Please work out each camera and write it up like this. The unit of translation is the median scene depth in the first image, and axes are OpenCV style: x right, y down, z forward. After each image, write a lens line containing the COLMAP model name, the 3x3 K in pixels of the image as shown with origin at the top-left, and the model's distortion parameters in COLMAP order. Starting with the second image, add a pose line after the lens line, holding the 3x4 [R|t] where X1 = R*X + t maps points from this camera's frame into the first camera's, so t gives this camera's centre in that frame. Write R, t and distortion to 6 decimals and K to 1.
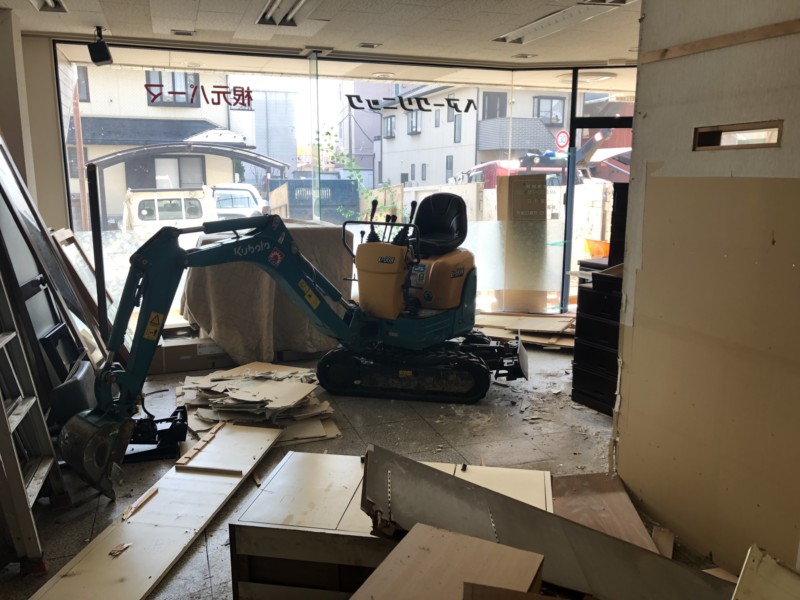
lens RADIAL K [[661.0, 0, 385.6], [0, 661.0, 288.3], [0, 0, 1]] dist [0.049110, -0.041904]
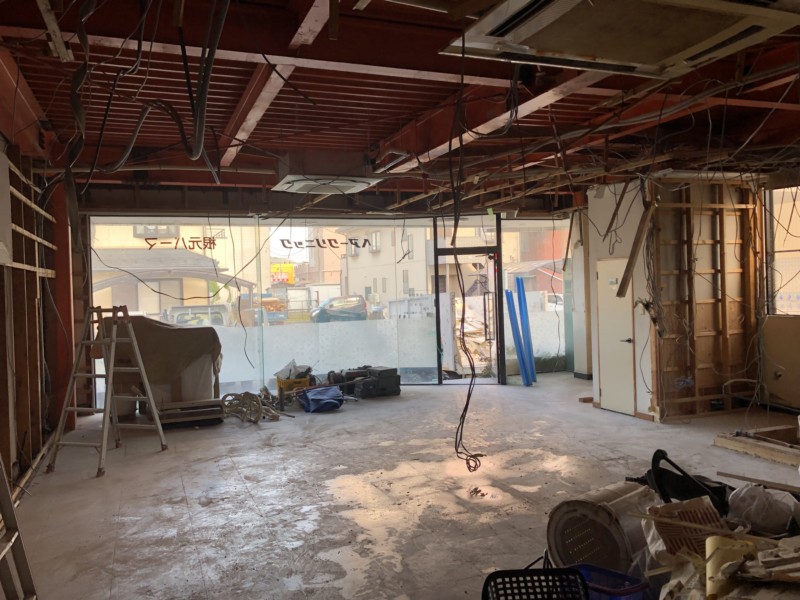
lens RADIAL K [[661.0, 0, 399.1], [0, 661.0, 296.7], [0, 0, 1]] dist [0.049110, -0.041904]
pose [[0.998010, -0.033604, 0.053364, 0.121619], [0.041495, 0.987134, -0.154419, 0.076947], [-0.047488, 0.156326, 0.986563, -0.456605]]
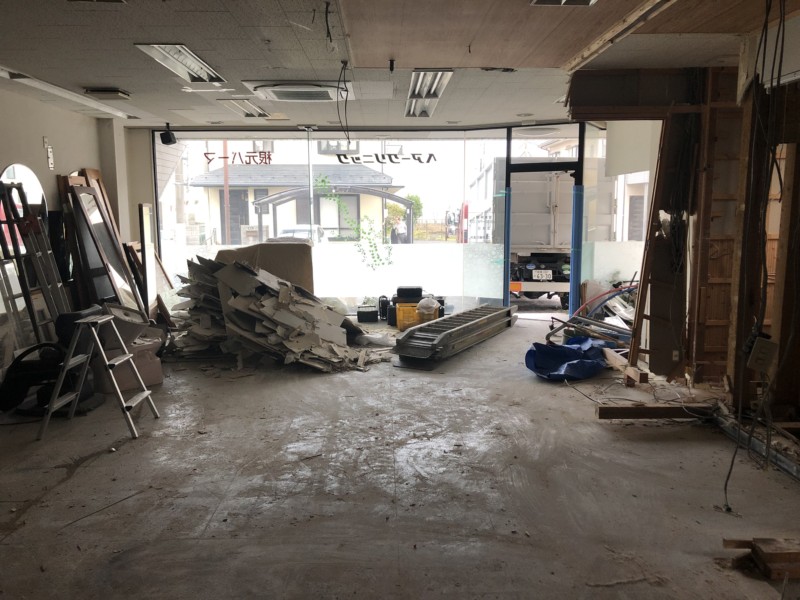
lens RADIAL K [[661.0, 0, 402.3], [0, 661.0, 305.2], [0, 0, 1]] dist [0.049110, -0.041904]
pose [[0.958590, 0.033470, -0.282817, 0.477325], [-0.040763, 0.998970, -0.019939, 0.055264], [0.281858, 0.030642, 0.958967, -0.311948]]
